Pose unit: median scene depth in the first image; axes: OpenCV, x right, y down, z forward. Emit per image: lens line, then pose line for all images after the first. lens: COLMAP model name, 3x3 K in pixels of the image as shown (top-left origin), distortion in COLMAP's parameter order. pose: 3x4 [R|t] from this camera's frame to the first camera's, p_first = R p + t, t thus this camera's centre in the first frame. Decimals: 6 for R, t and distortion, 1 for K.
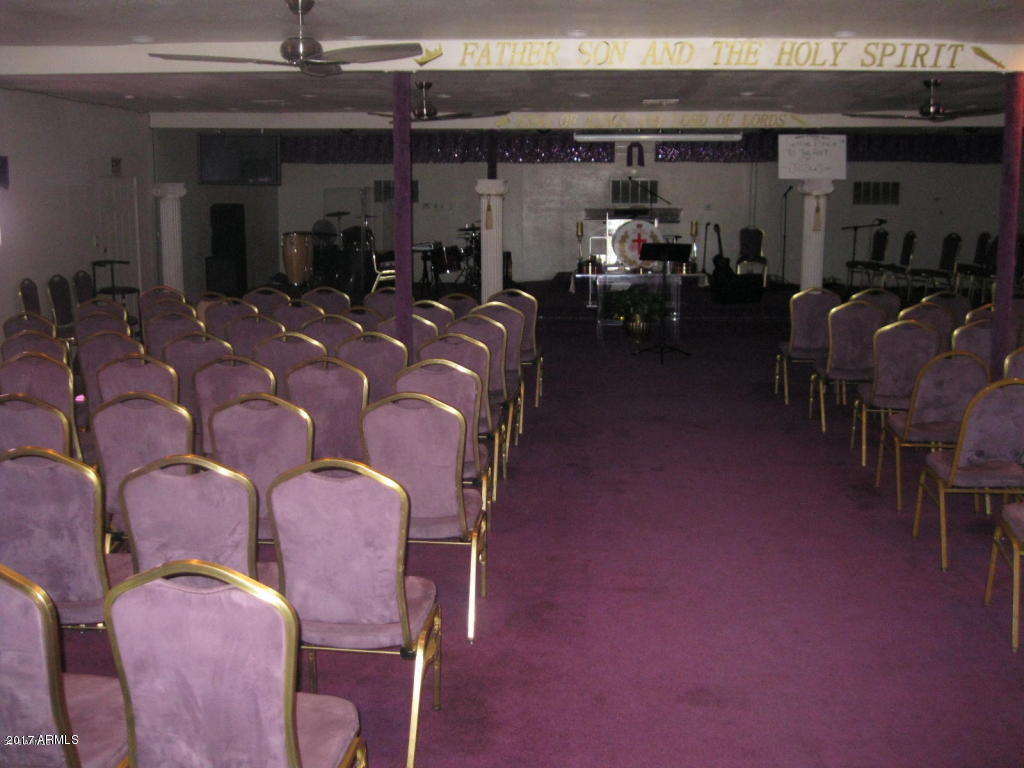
lens RADIAL K [[1078.3, 0, 512.0], [0, 1078.3, 384.0], [0, 0, 1]] dist [-0.073912, -0.001156]
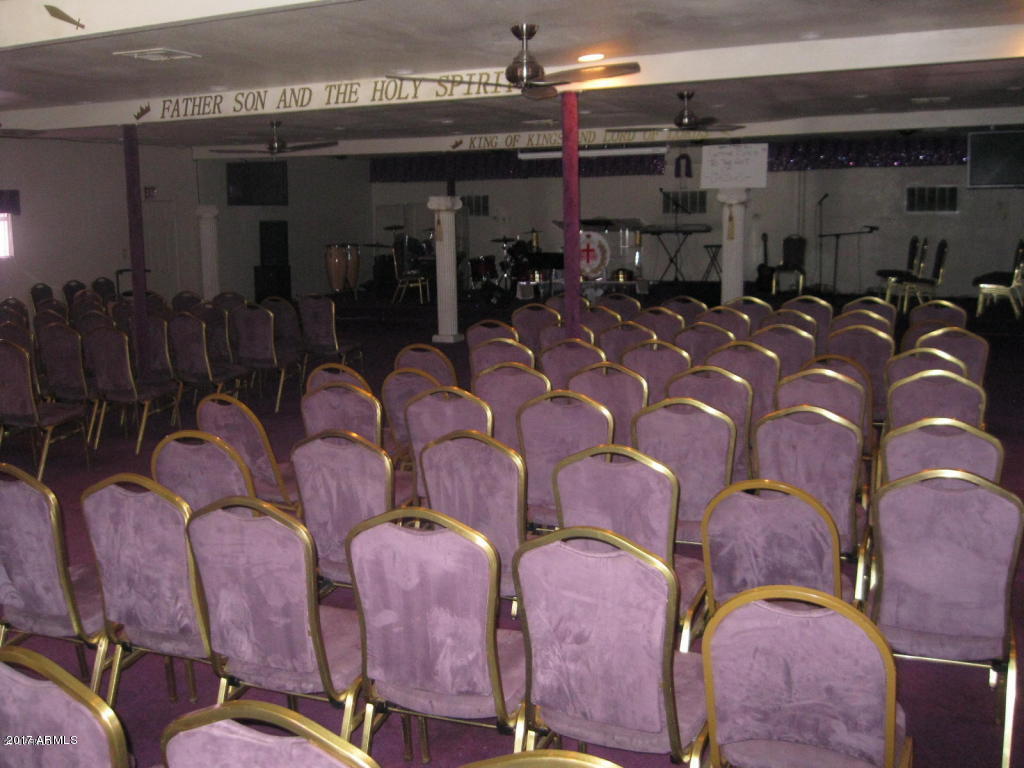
lens RADIAL K [[1078.3, 0, 512.0], [0, 1078.3, 384.0], [0, 0, 1]] dist [-0.073912, -0.001156]
pose [[0.929953, 0.040230, -0.365472, 0.466004], [-0.043274, 0.999063, -0.000139, 0.003251], [0.365124, 0.015944, 0.930822, -0.021083]]
